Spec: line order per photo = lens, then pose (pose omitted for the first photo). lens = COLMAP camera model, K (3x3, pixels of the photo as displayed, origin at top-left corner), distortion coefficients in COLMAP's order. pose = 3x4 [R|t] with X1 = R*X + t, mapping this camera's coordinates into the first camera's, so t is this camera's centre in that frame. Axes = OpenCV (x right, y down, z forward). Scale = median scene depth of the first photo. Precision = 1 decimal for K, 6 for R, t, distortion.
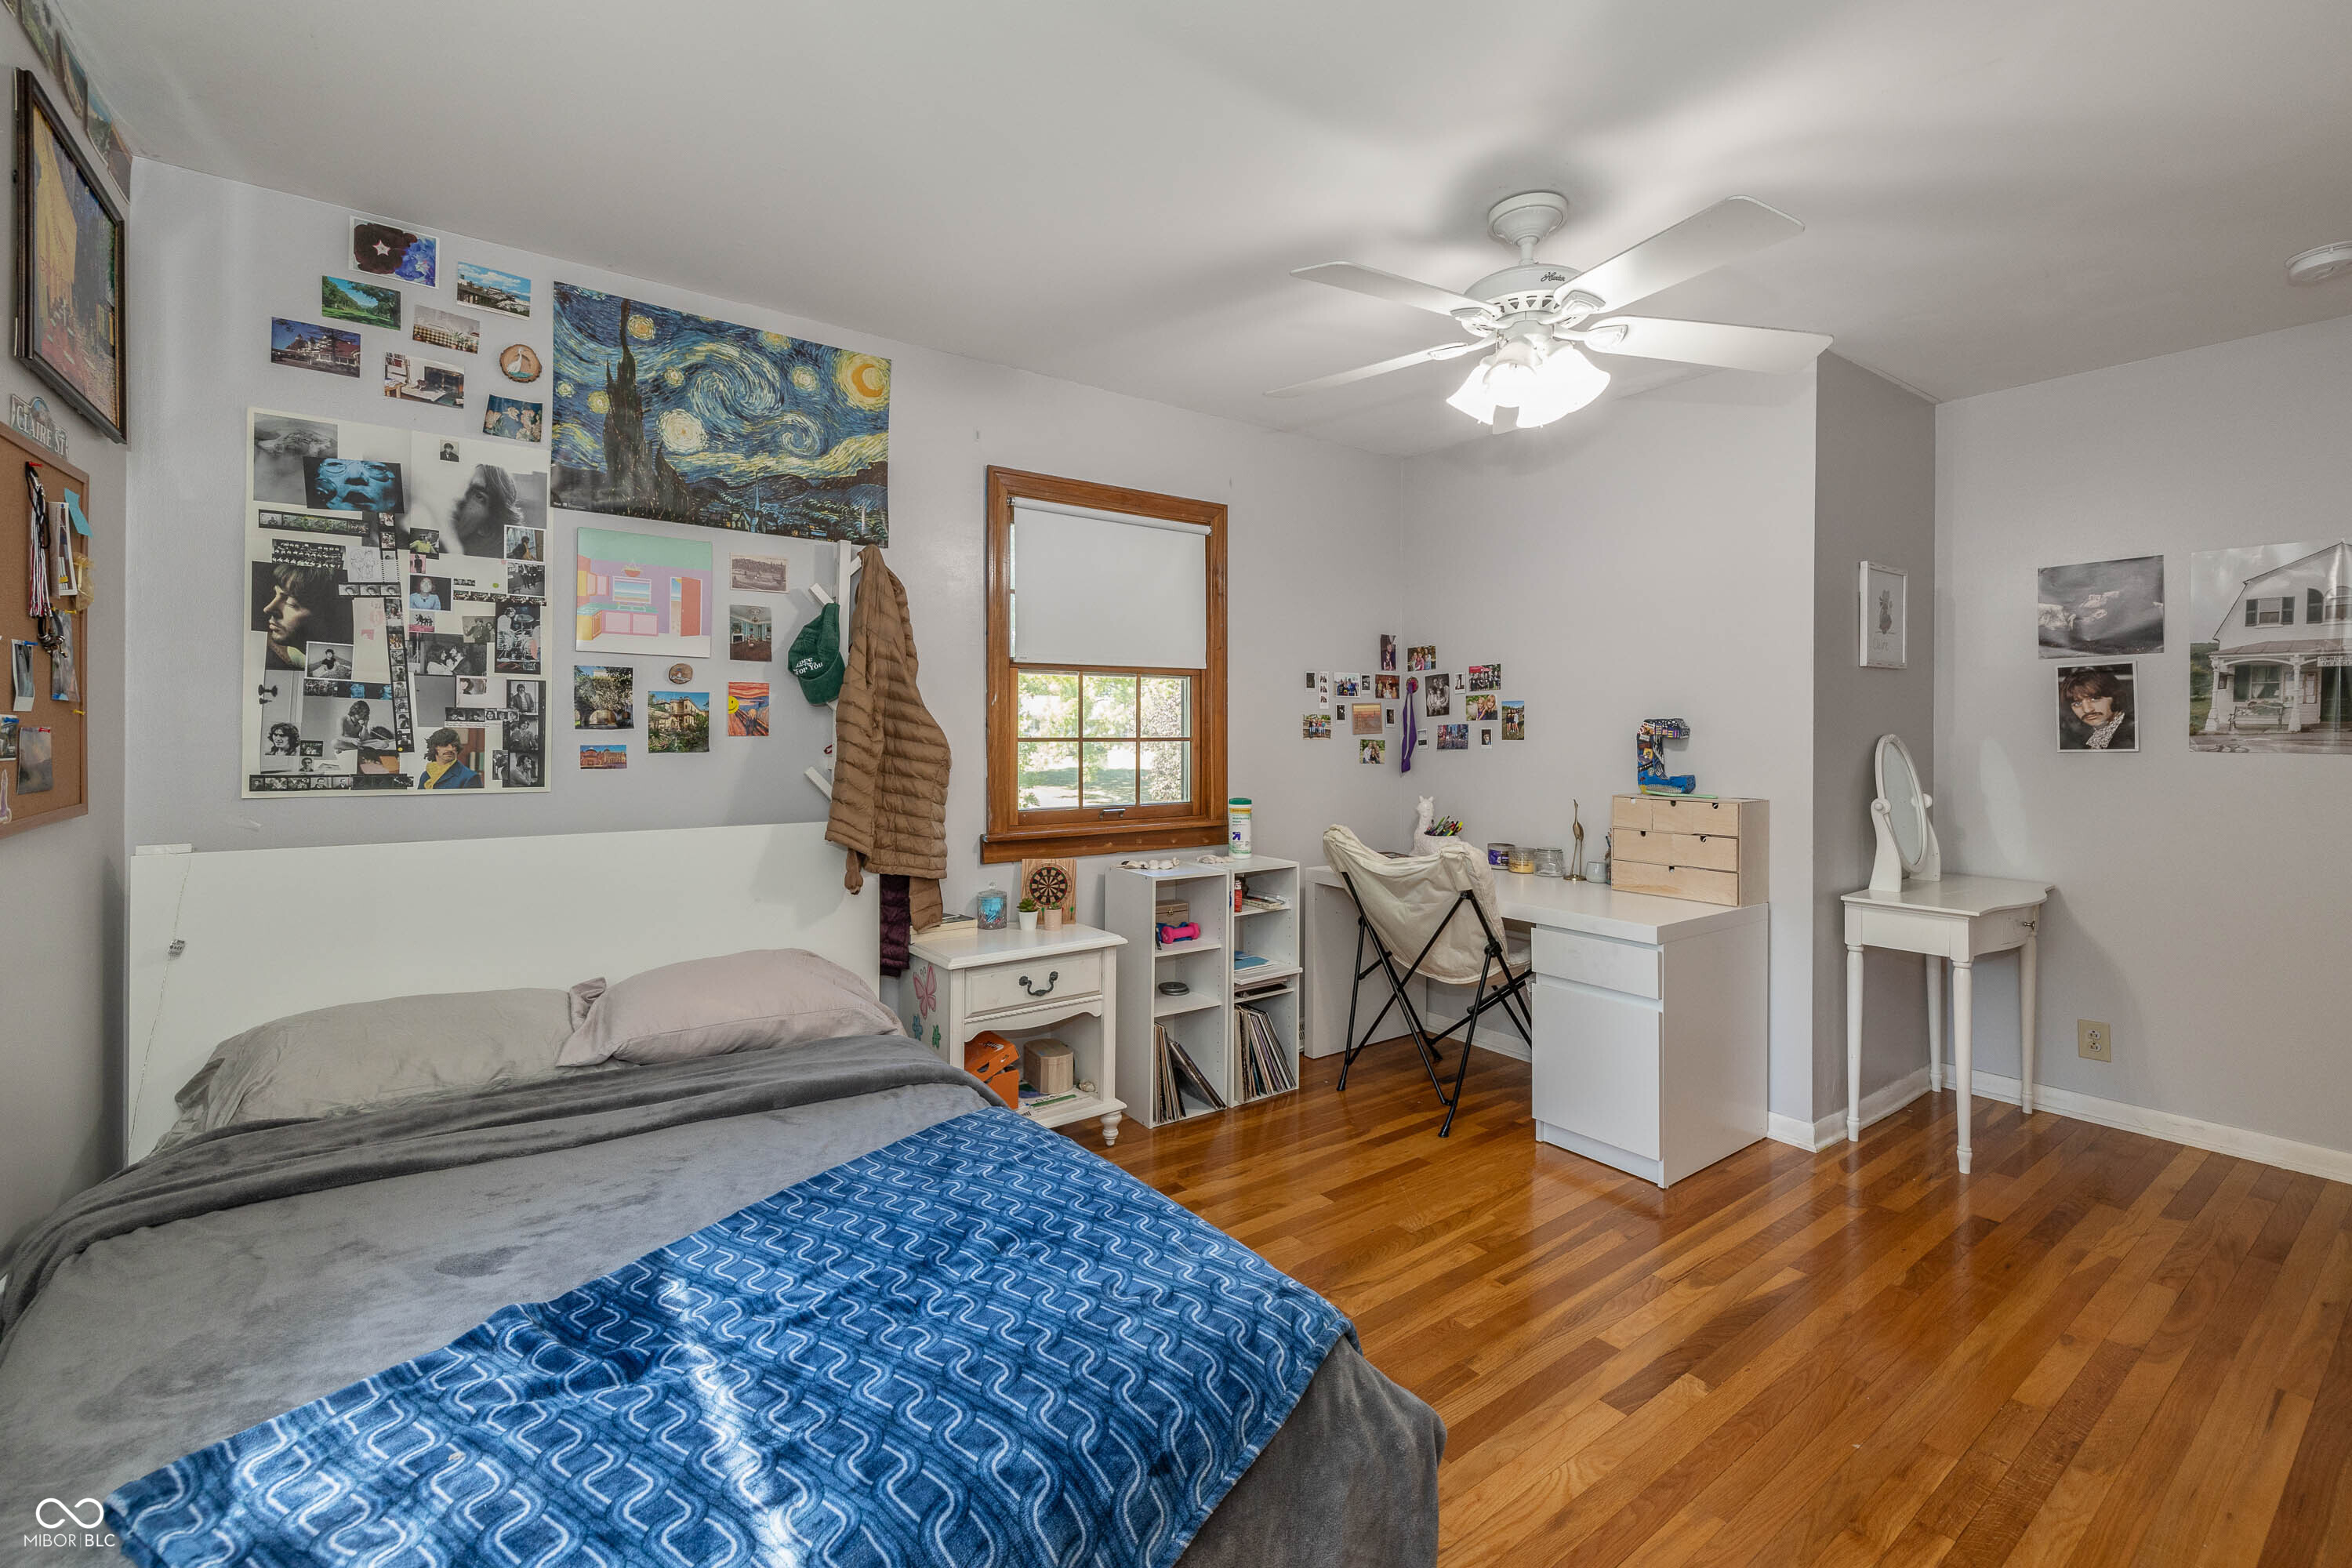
lens RADIAL K [[1058.8, 0, 1181.3], [0, 1058.8, 734.7], [0, 0, 1]] dist [-0.000140, -0.000112]
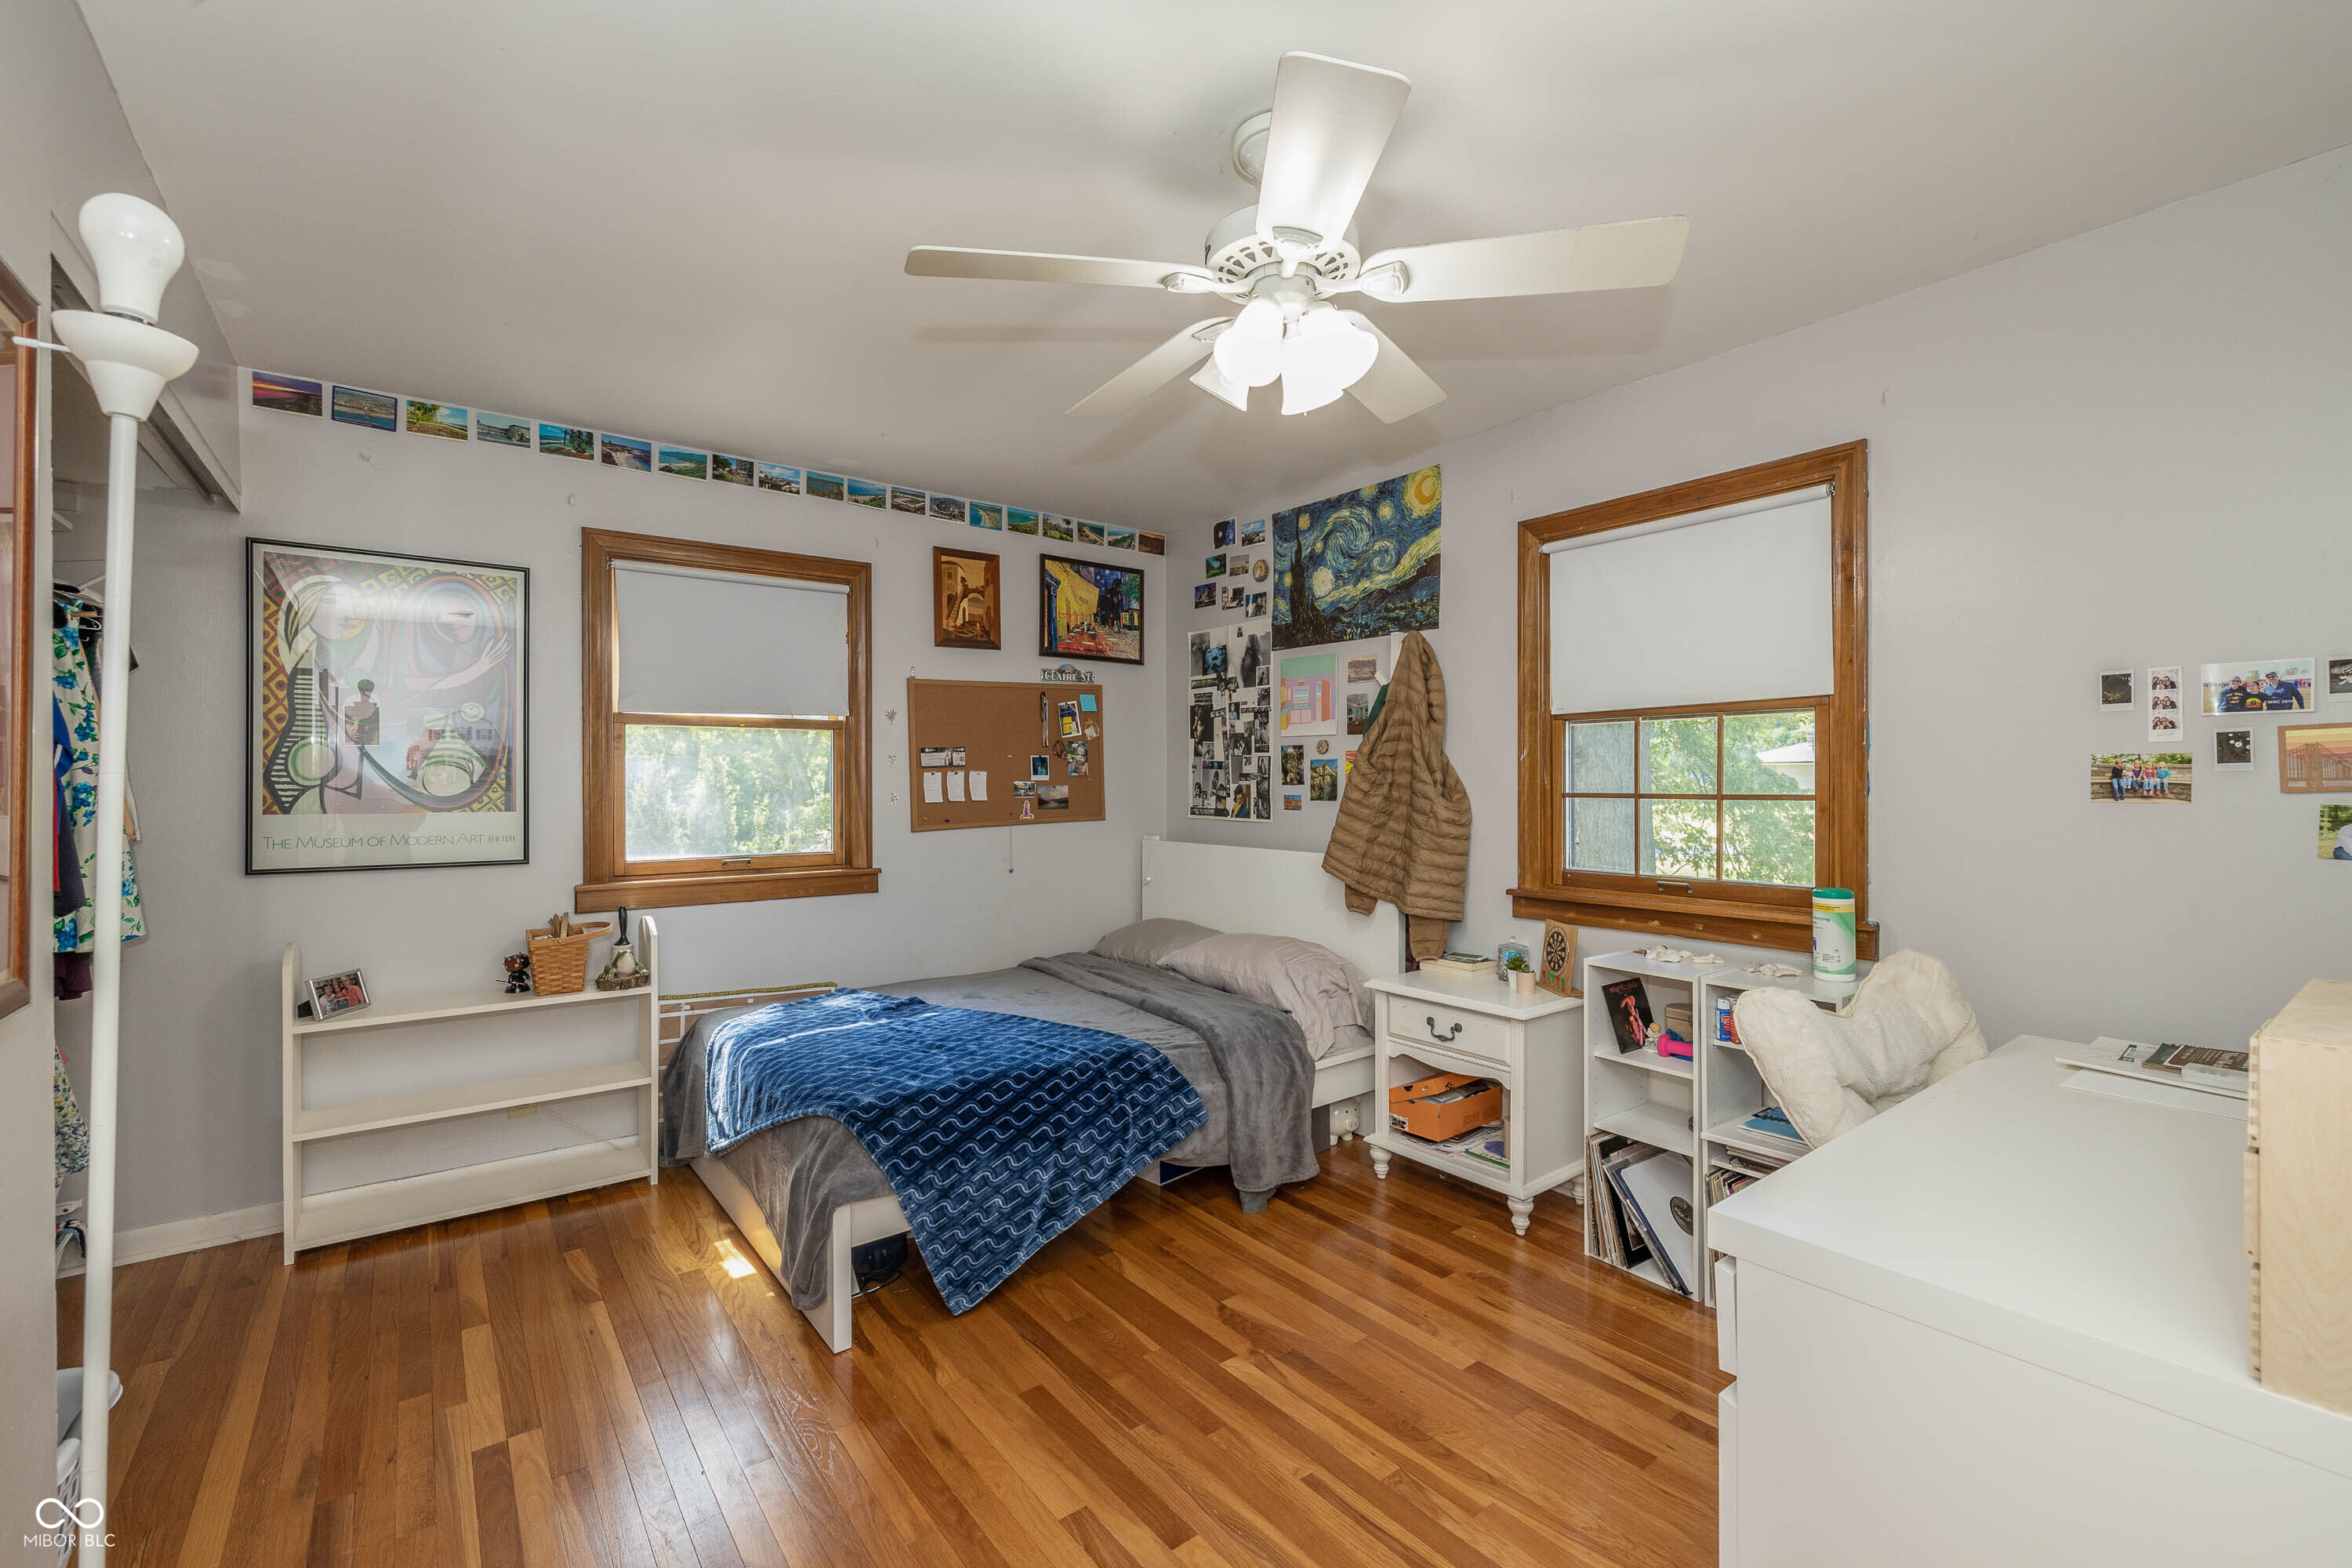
lens RADIAL K [[1007.2, 0, 1118.8], [0, 1007.2, 785.0], [0, 0, 1]] dist [-0.000049, -0.000026]
pose [[-0.043177, 0.003650, -0.999061, 0.954274], [0.003390, 0.999988, 0.003507, -0.011112], [0.999062, -0.003235, -0.043189, 0.794667]]
